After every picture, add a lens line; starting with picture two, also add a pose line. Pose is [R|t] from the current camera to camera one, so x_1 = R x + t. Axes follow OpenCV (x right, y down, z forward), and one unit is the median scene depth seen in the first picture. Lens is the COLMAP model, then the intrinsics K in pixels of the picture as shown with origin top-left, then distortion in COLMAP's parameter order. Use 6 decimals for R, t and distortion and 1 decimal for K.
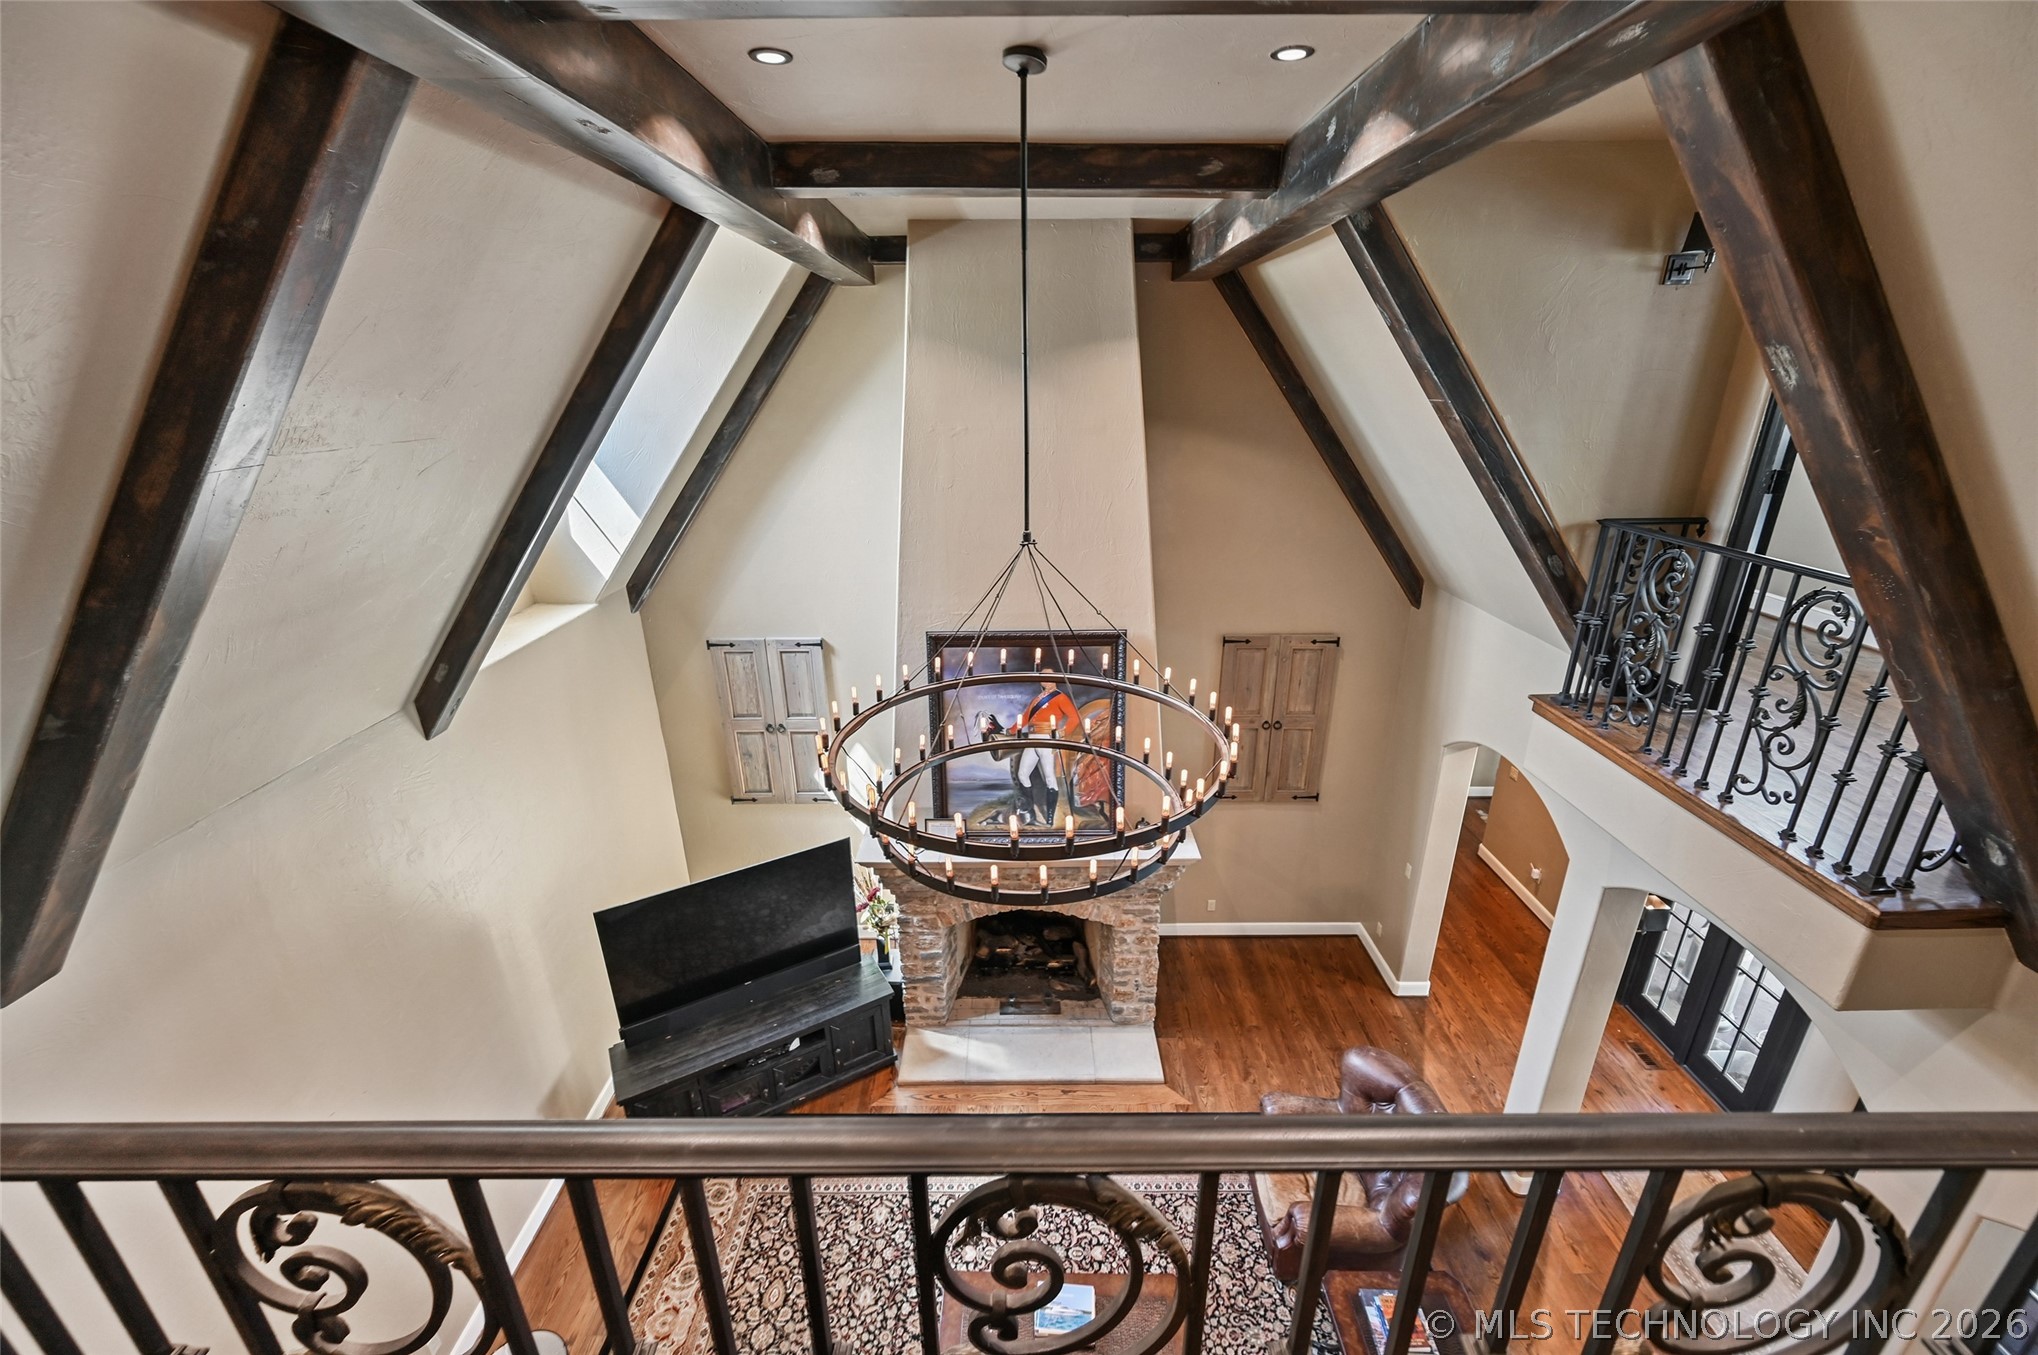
lens RADIAL K [[816.5, 0, 1020.0], [0, 816.5, 683.9], [0, 0, 1]] dist [-0.003743, -0.000096]
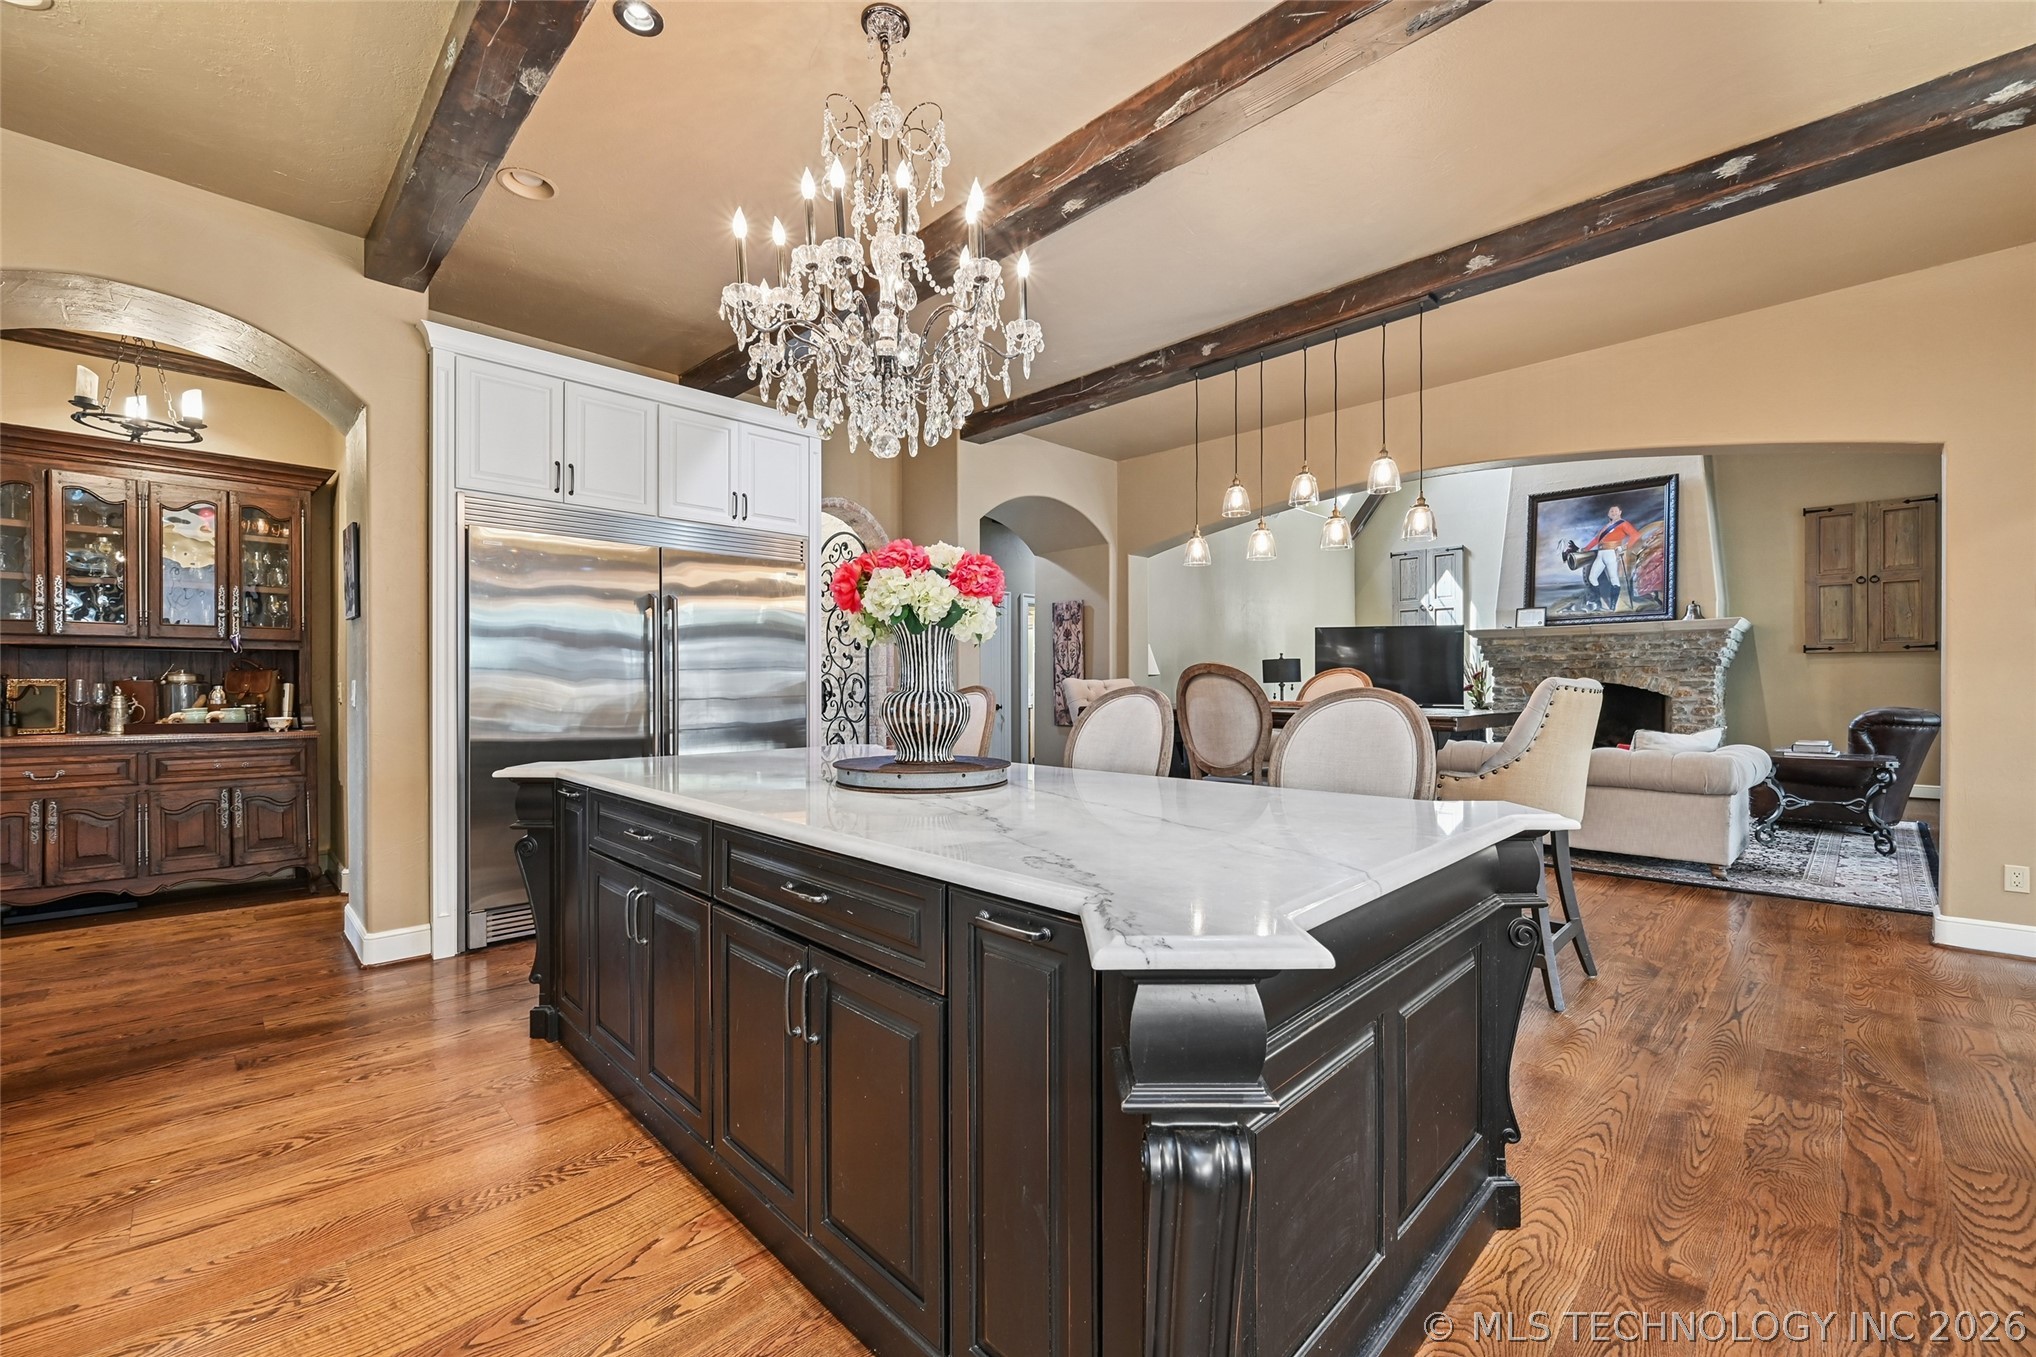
lens RADIAL K [[833.6, 0, 1019.3], [0, 833.6, 686.8], [0, 0, 1]] dist [-0.004450, 0.000819]
pose [[0.705606, 0.012772, -0.708489, 0.349873], [-0.249330, 0.940375, -0.231364, 0.925465], [0.663291, 0.339899, 0.666719, -0.670190]]
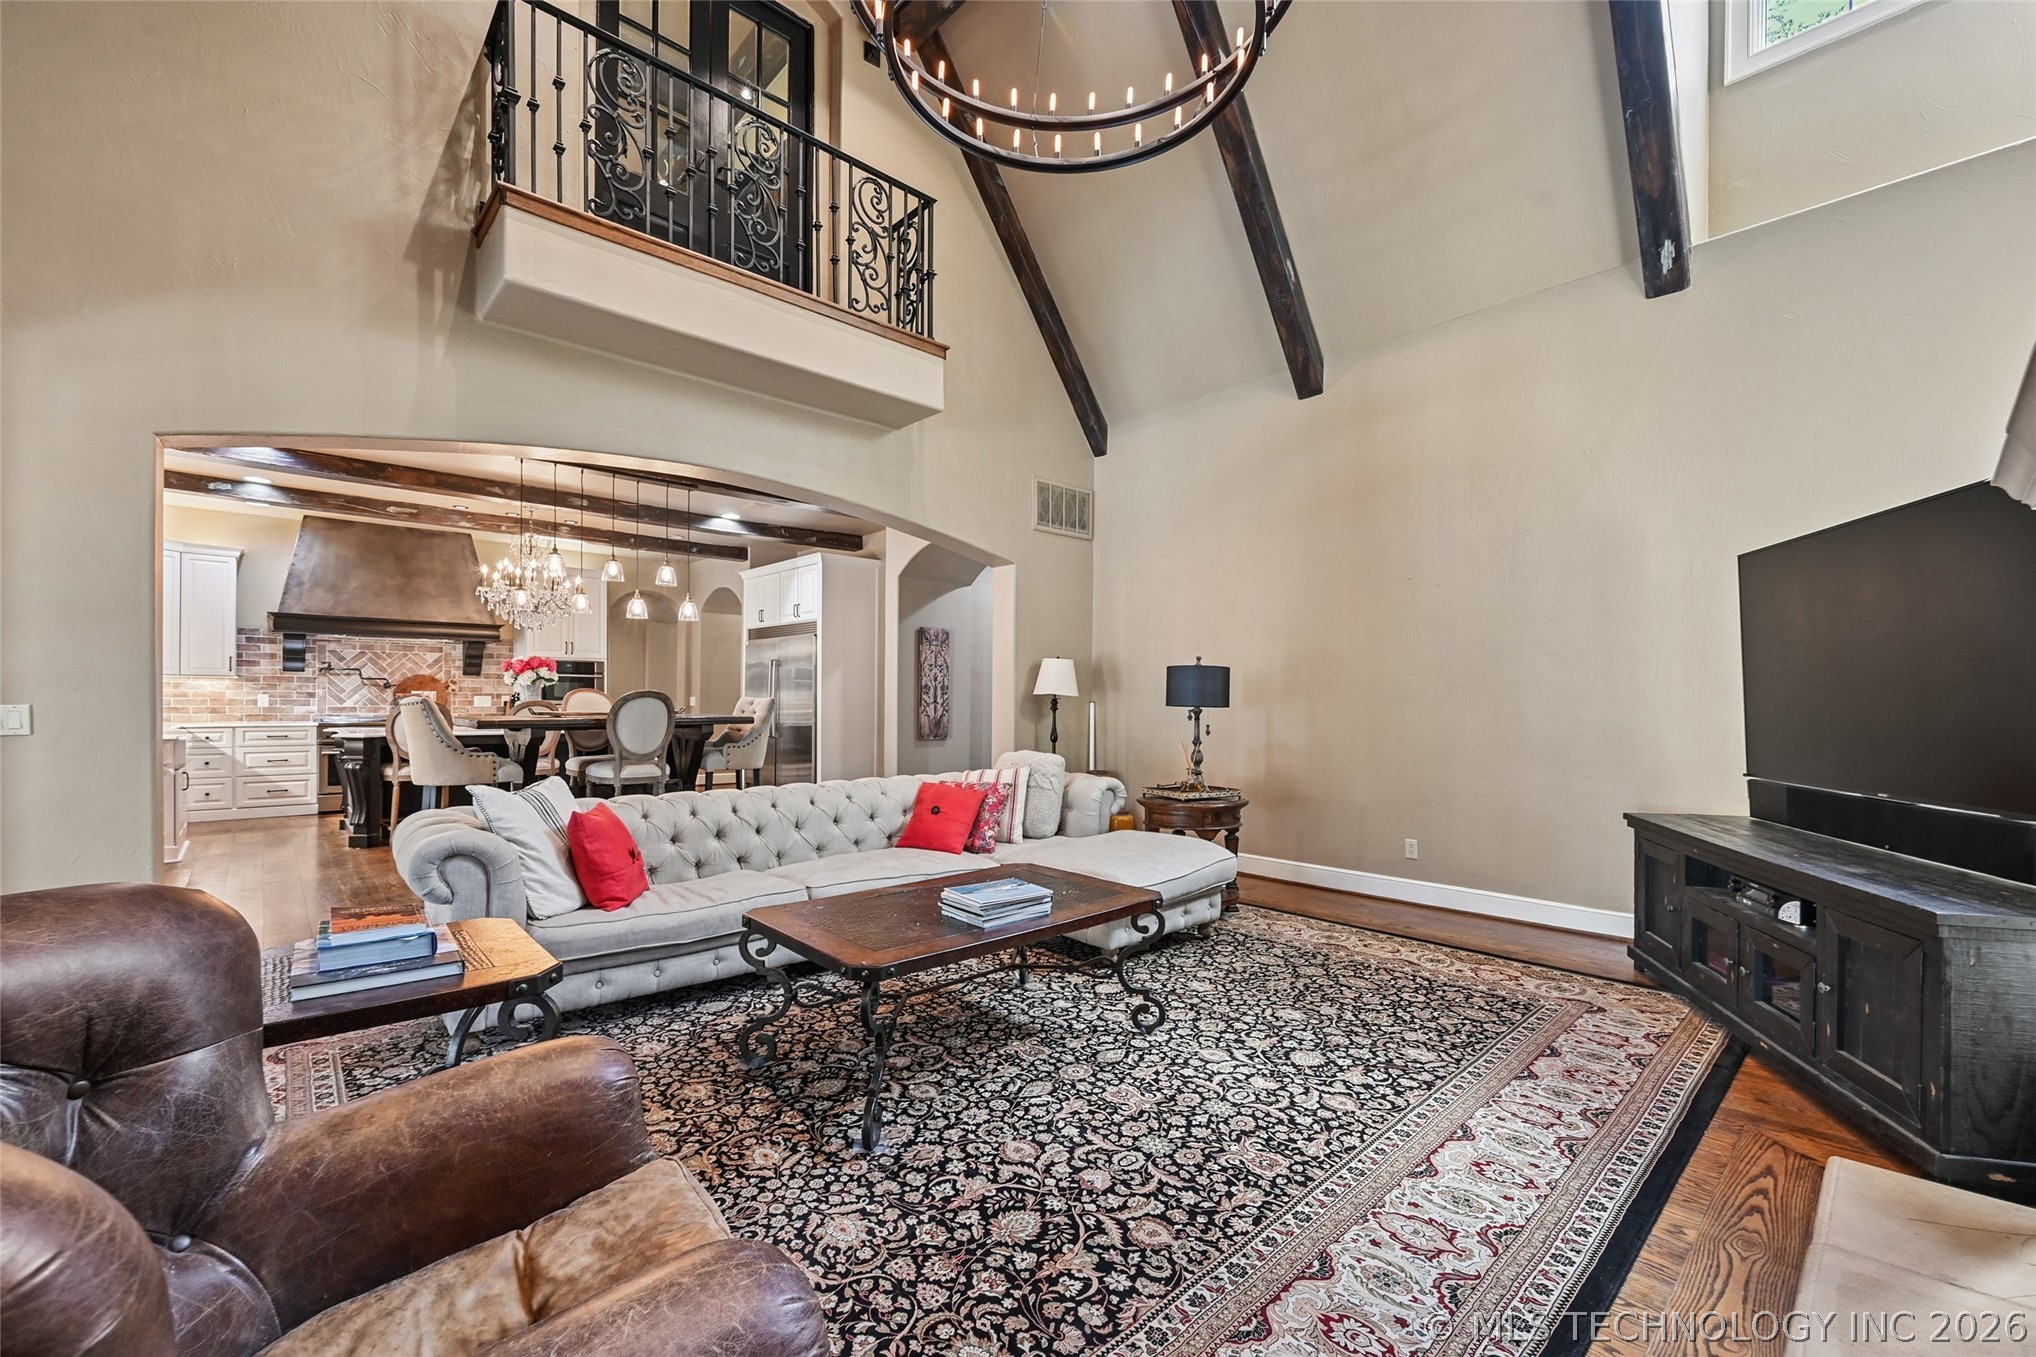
lens RADIAL K [[833.6, 0, 1032.5], [0, 833.6, 709.8], [0, 0, 1]] dist [-0.004450, 0.000819]
pose [[-0.735564, 0.014049, -0.677310, 0.345380], [-0.231297, 0.934501, 0.270574, 0.308457], [0.636747, 0.355684, -0.684135, 1.006322]]
